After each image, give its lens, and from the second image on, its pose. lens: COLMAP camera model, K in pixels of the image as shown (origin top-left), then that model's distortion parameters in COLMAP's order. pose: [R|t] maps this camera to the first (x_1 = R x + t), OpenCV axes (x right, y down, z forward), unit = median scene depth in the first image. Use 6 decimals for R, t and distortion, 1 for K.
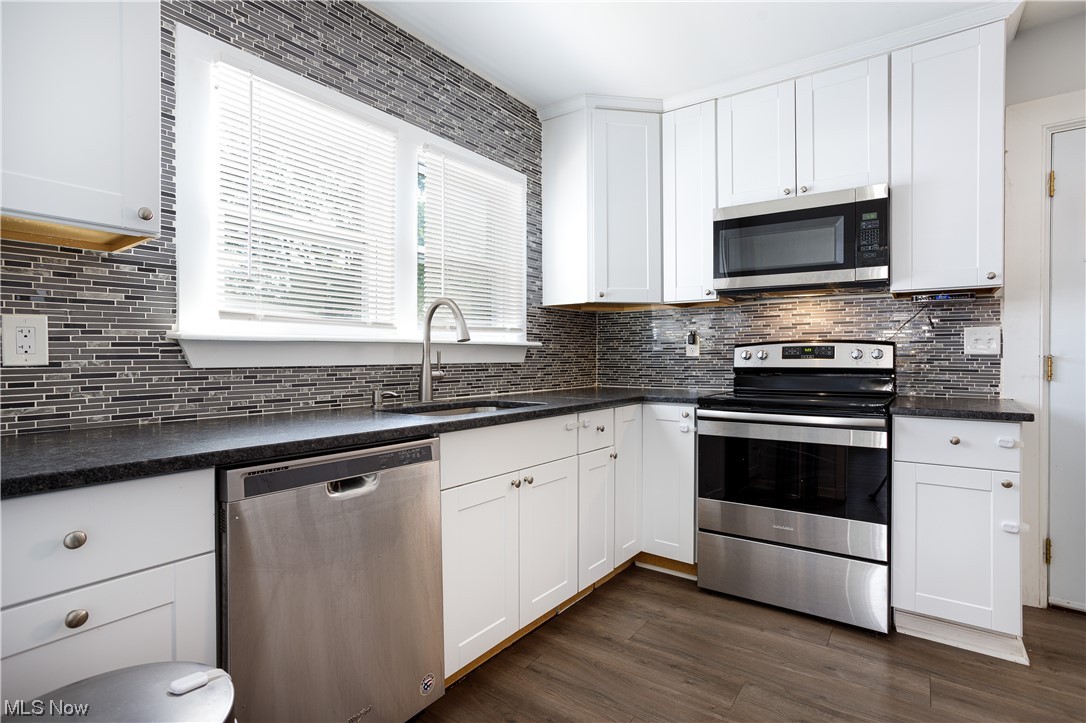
lens RADIAL K [[526.1, 0, 534.4], [0, 526.1, 359.9], [0, 0, 1]] dist [-0.039344, 0.003669]
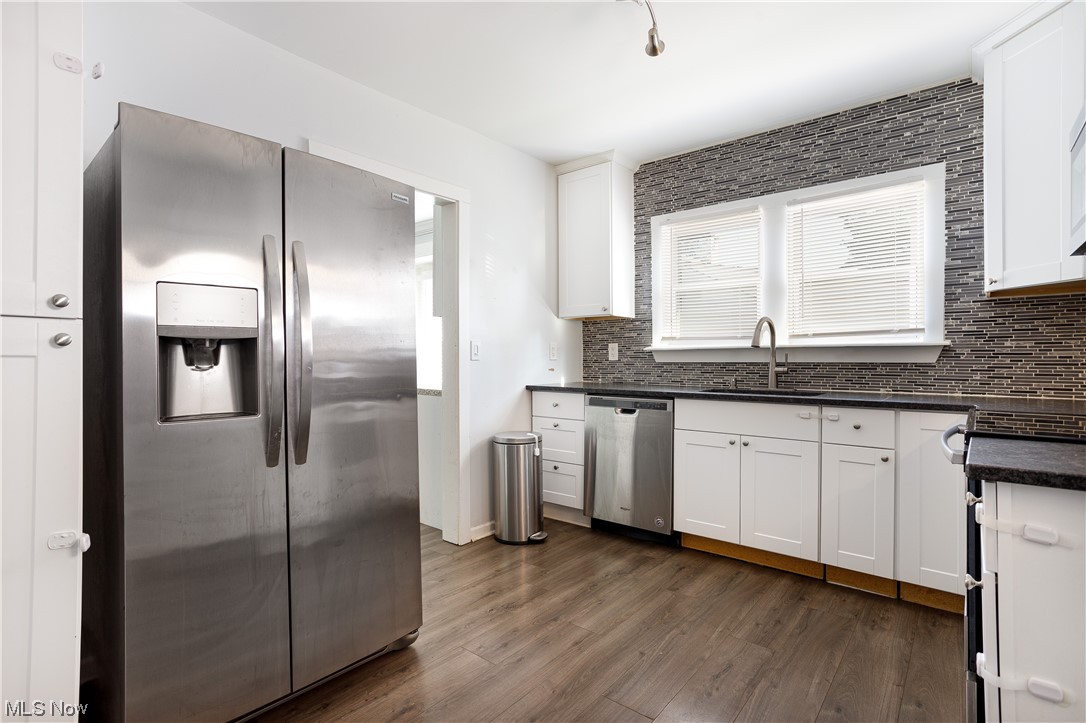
lens RADIAL K [[526.1, 0, 532.2], [0, 526.1, 358.1], [0, 0, 1]] dist [-0.039344, 0.003669]
pose [[-0.079928, 0.007334, -0.996774, 1.172972], [0.001280, 0.999973, 0.007255, -0.014185], [0.996800, -0.000696, -0.079935, 0.423128]]
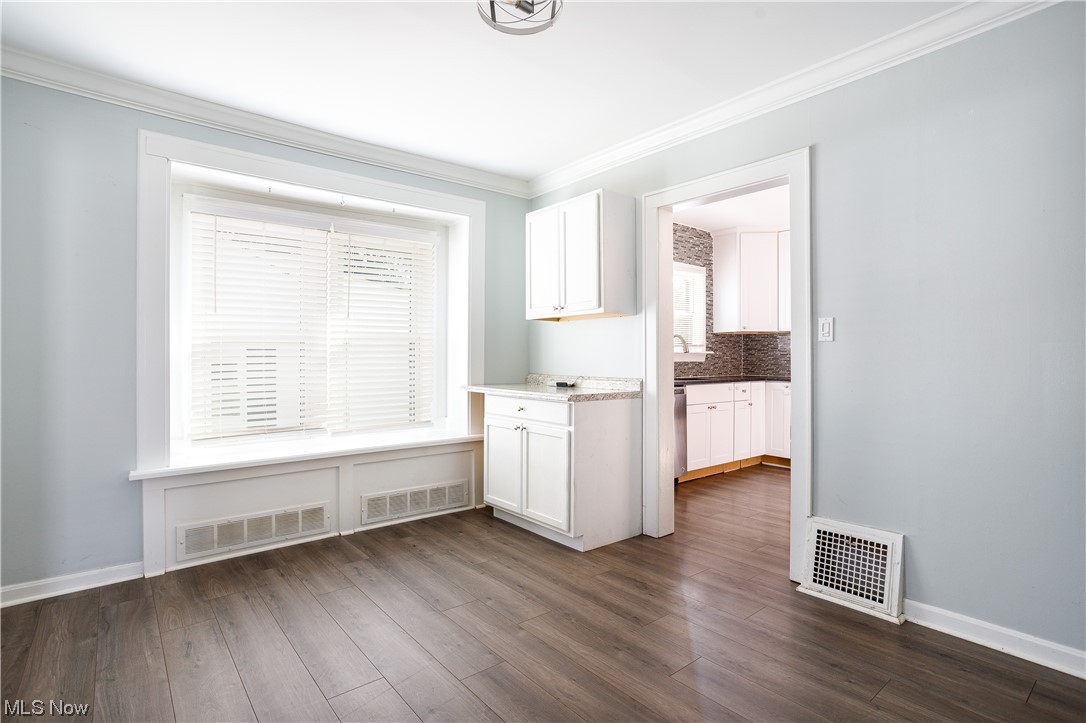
lens RADIAL K [[526.1, 0, 545.6], [0, 526.1, 364.3], [0, 0, 1]] dist [-0.039344, 0.003669]
pose [[0.971684, 0.004273, -0.236245, -0.165514], [-0.003229, 0.999983, 0.004807, 0.009476], [0.236261, -0.003908, 0.971682, -1.329901]]
